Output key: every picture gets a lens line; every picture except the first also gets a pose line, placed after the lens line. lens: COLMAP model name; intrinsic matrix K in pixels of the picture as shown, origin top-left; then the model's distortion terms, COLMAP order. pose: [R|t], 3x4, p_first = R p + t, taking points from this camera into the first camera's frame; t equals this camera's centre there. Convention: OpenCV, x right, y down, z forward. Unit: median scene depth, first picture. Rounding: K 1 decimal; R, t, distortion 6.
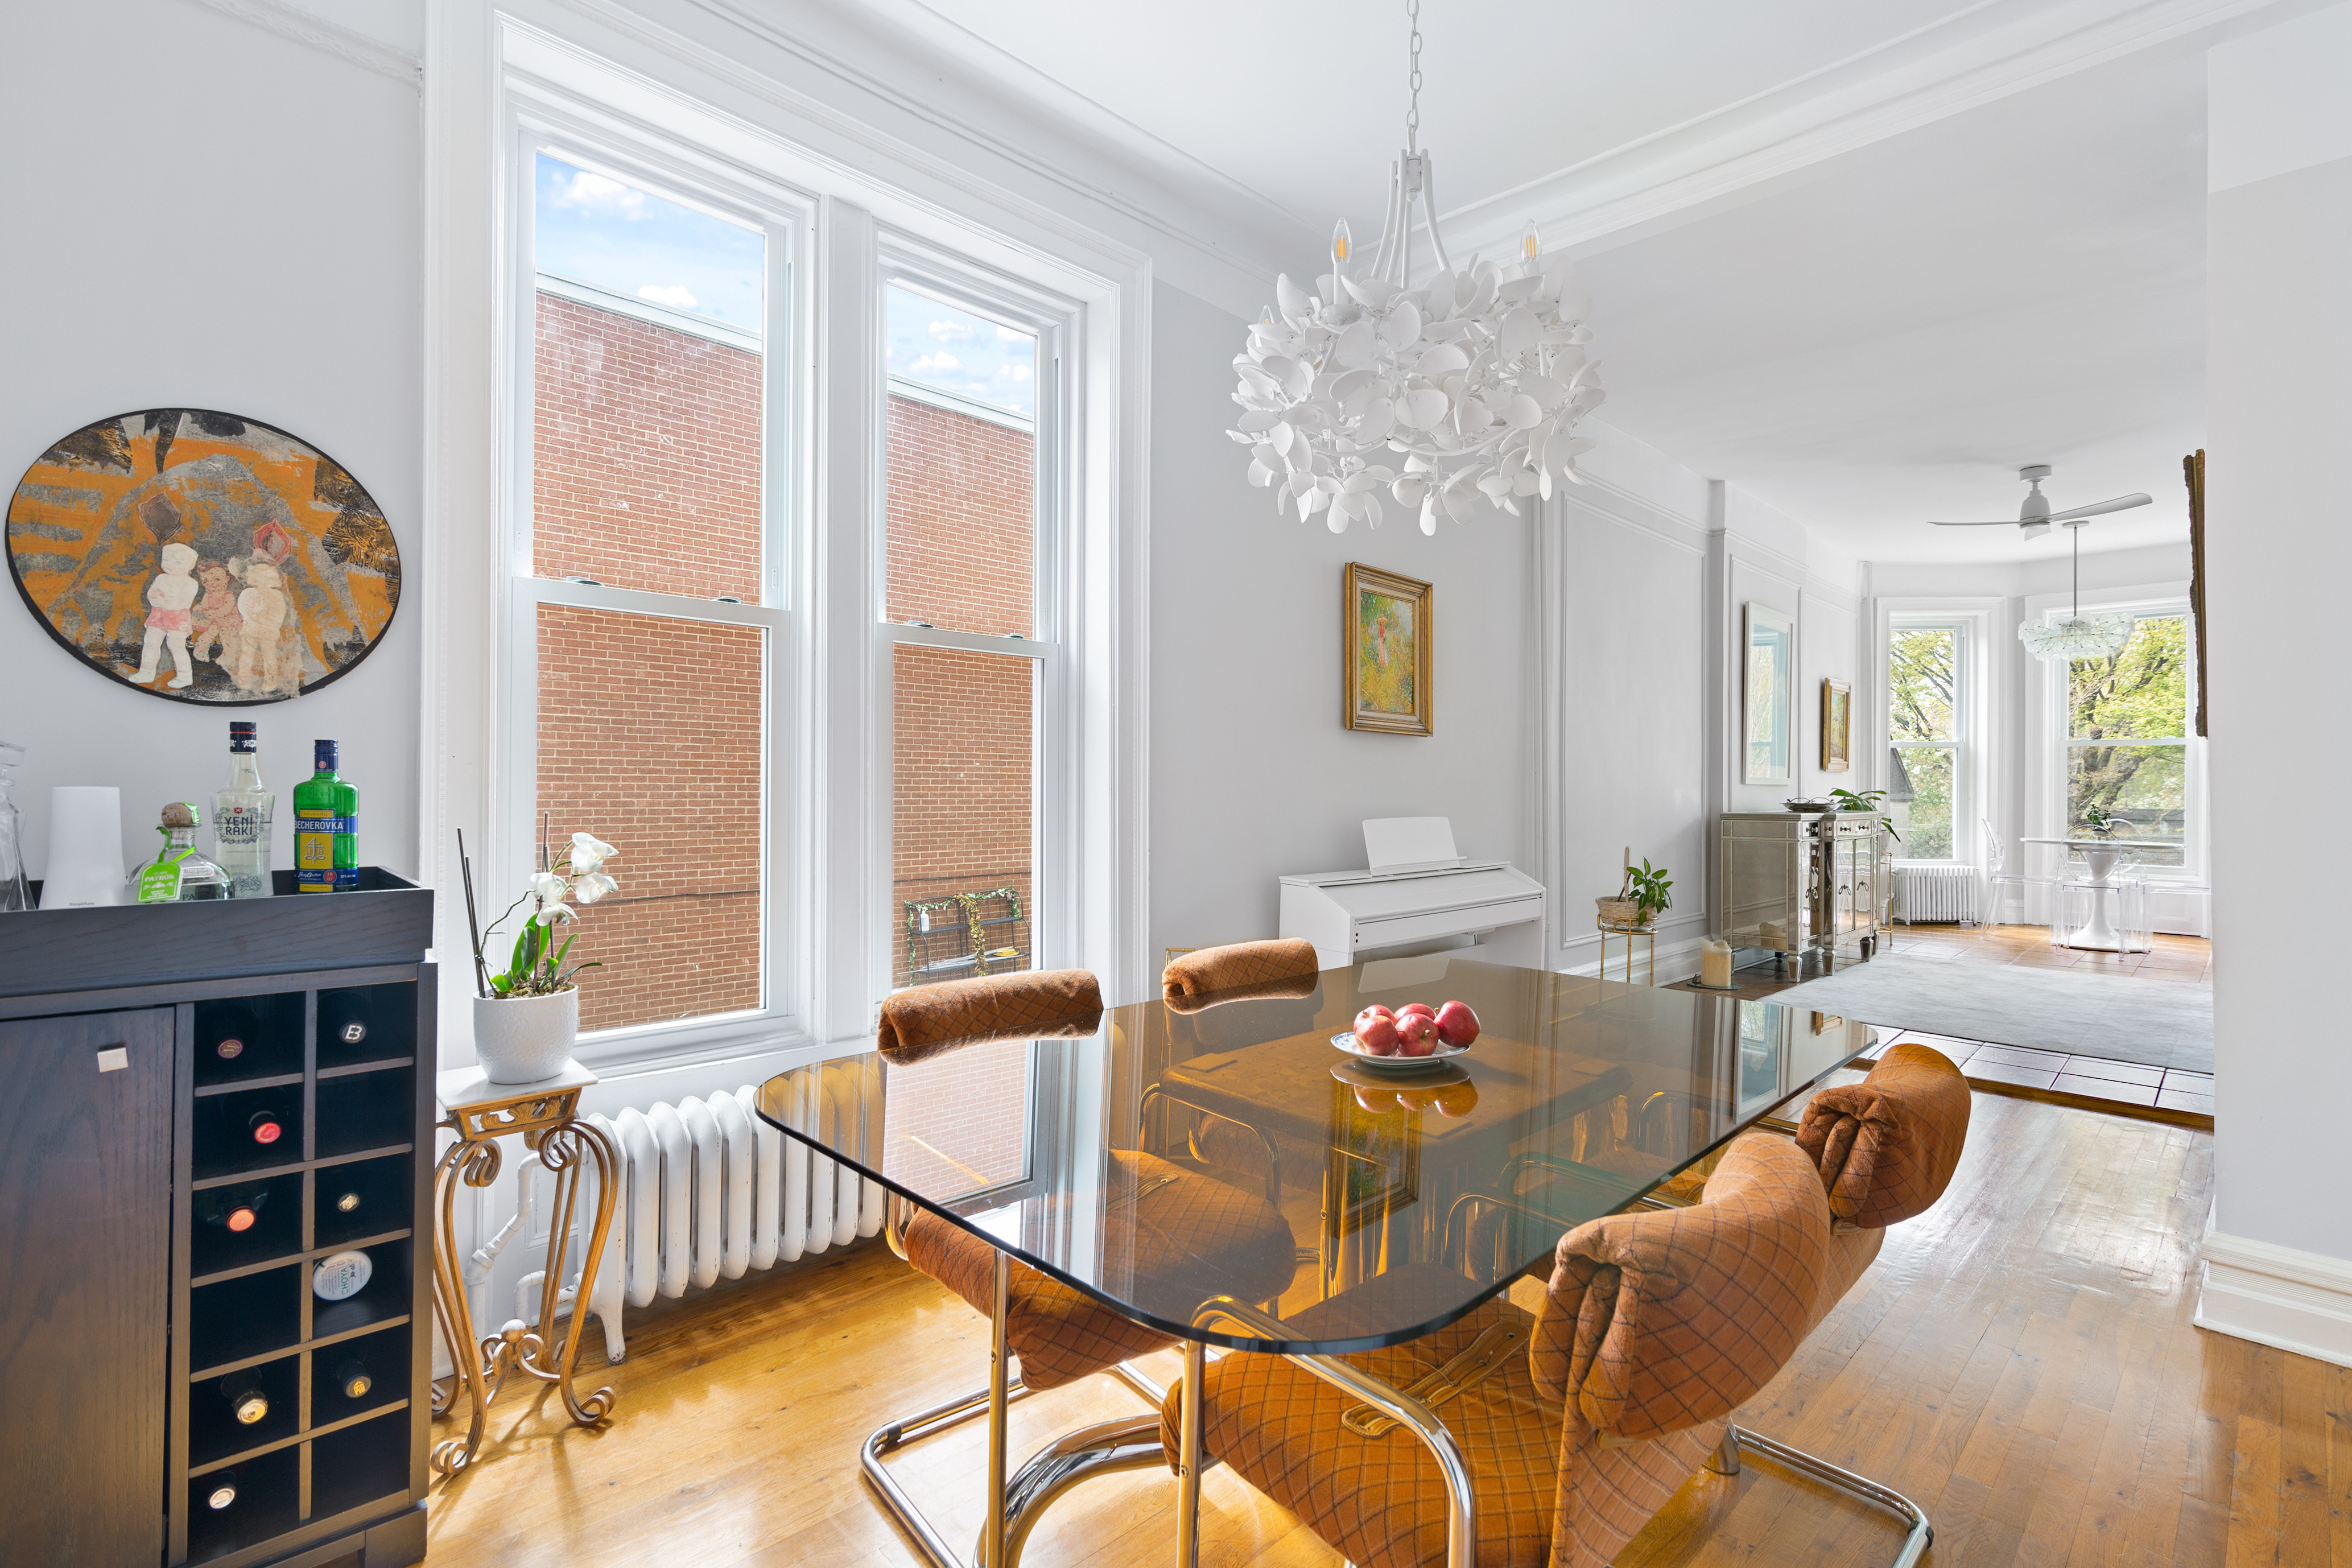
lens RADIAL K [[1060.3, 0, 1175.6], [0, 1060.3, 779.3], [0, 0, 1]] dist [-0.000208, 0.000029]
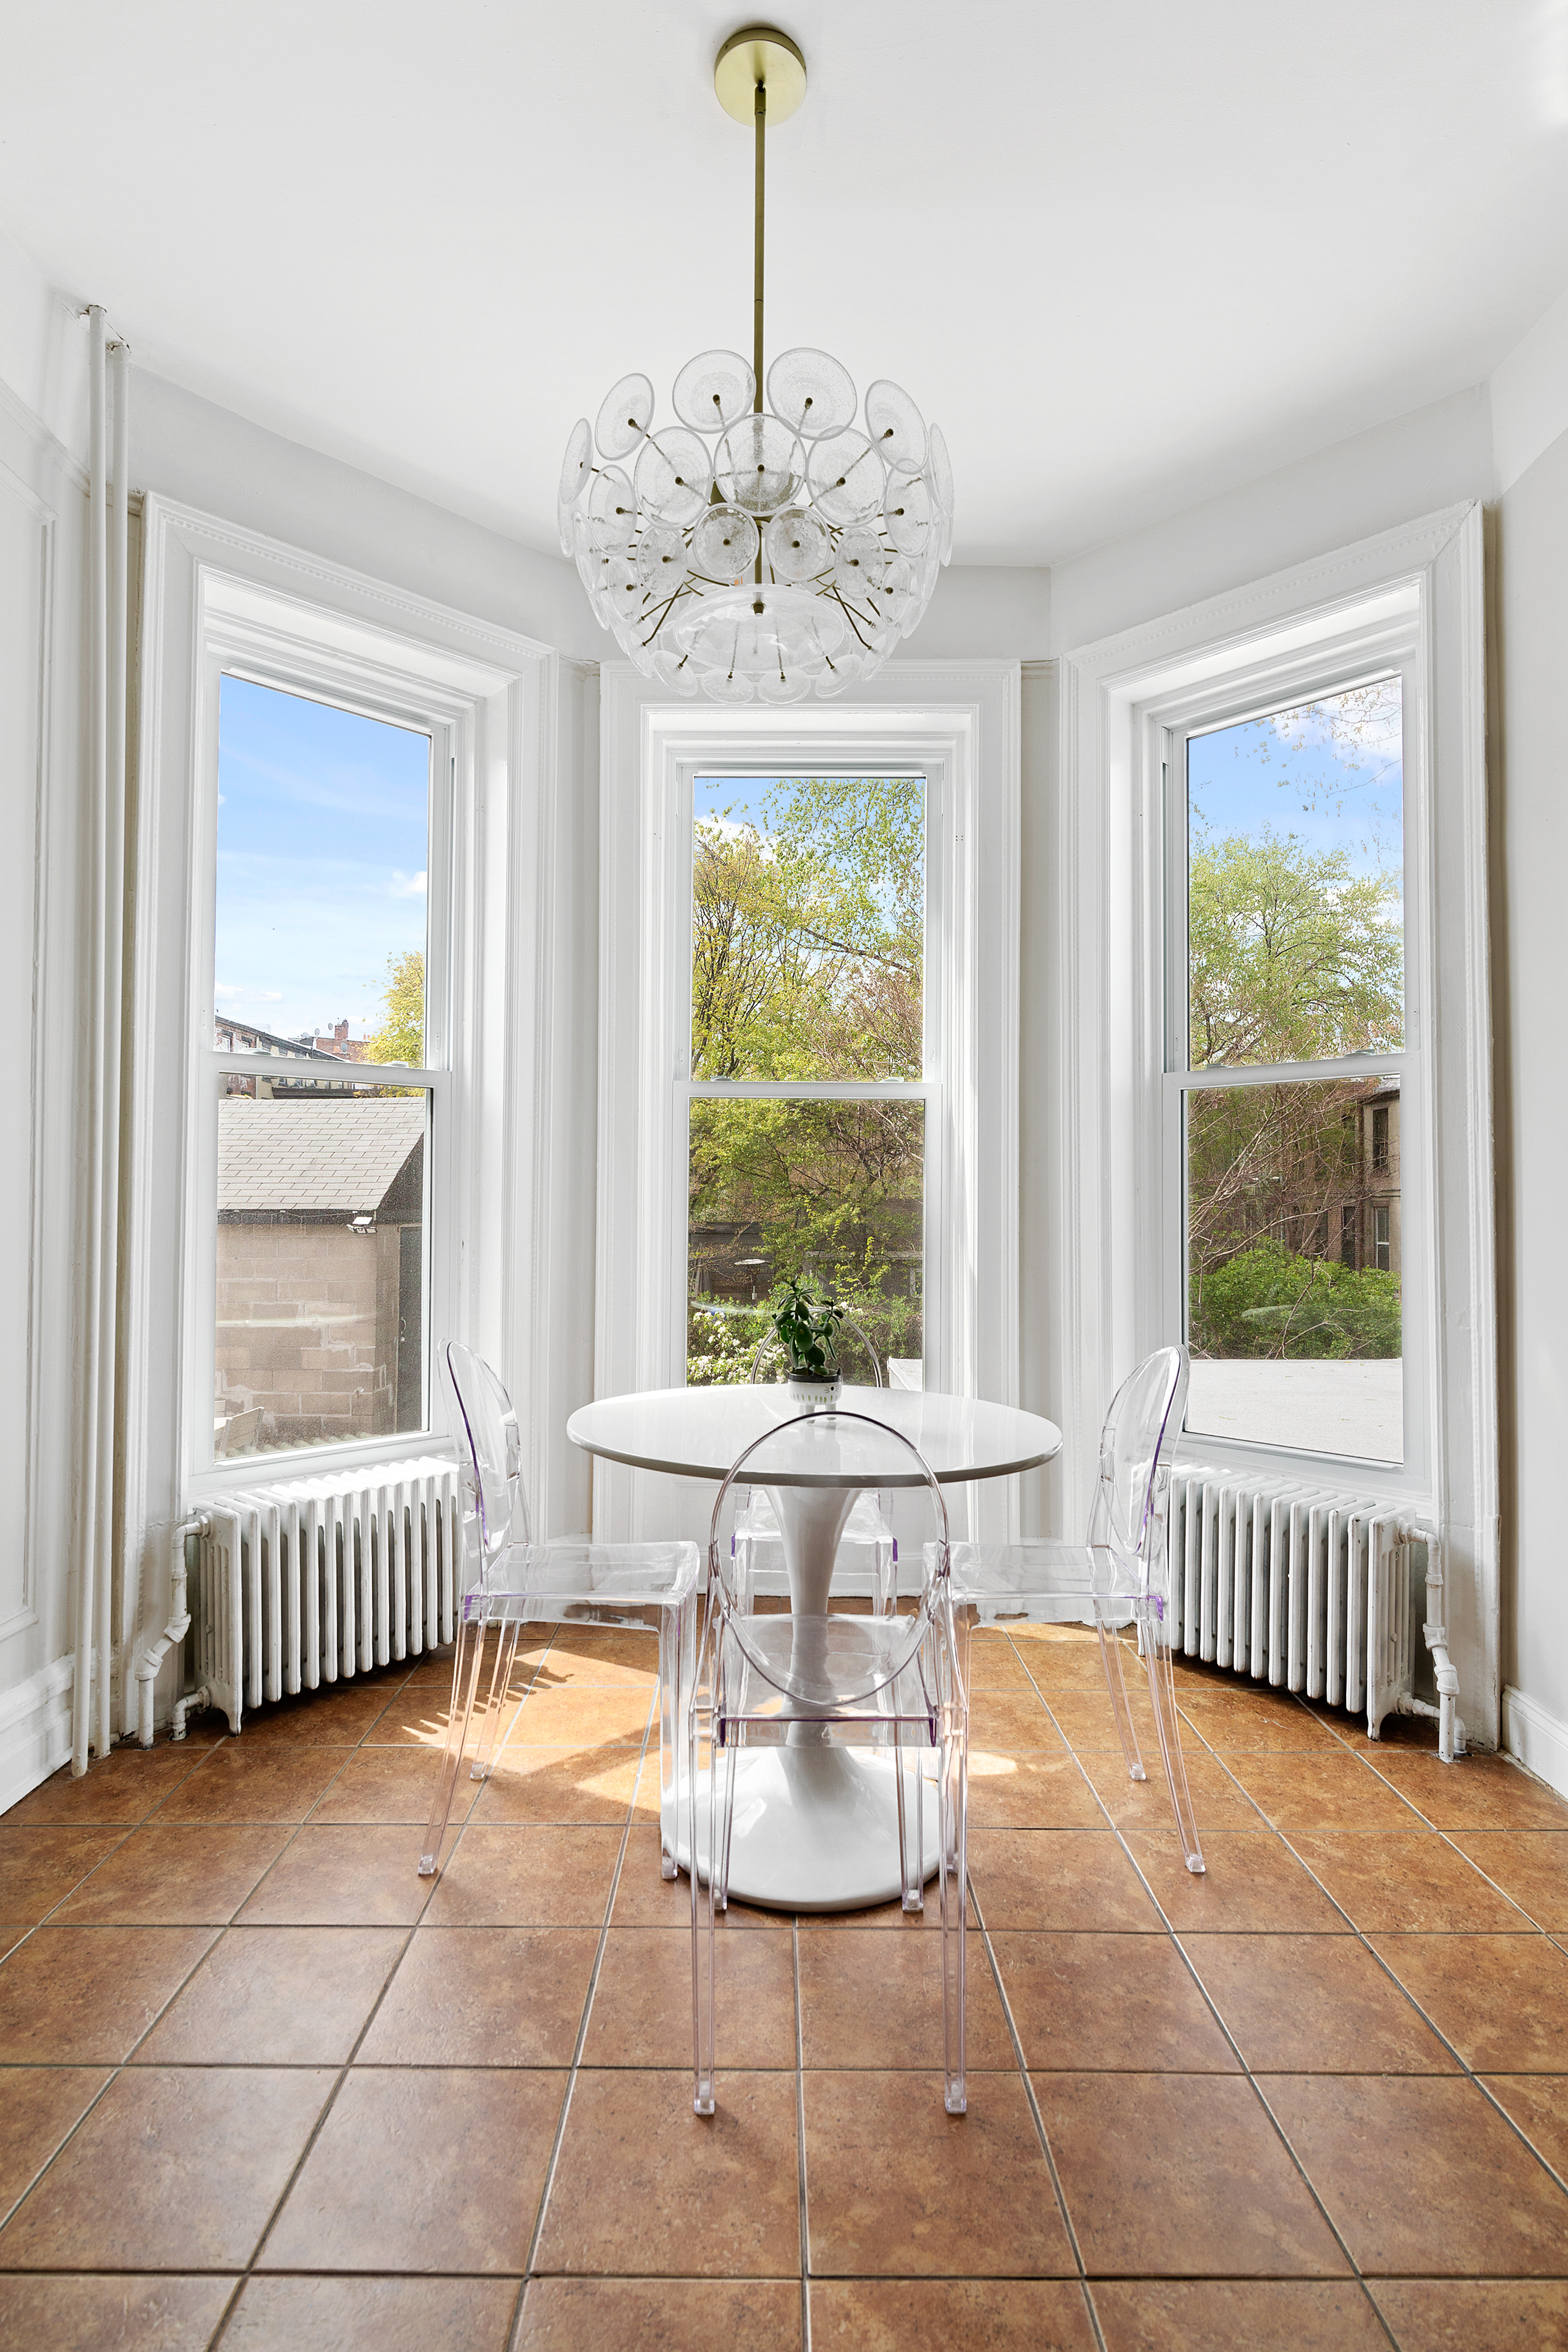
lens RADIAL K [[1149.8, 0, 782.9], [0, 1149.8, 1184.5], [0, 0, 1]] dist [0.000920, 0.000162]
pose [[0.688132, 0.009969, 0.725517, 0.567467], [-0.010703, 0.999936, -0.003588, -0.001491], [-0.725507, -0.005296, 0.688195, 0.691184]]
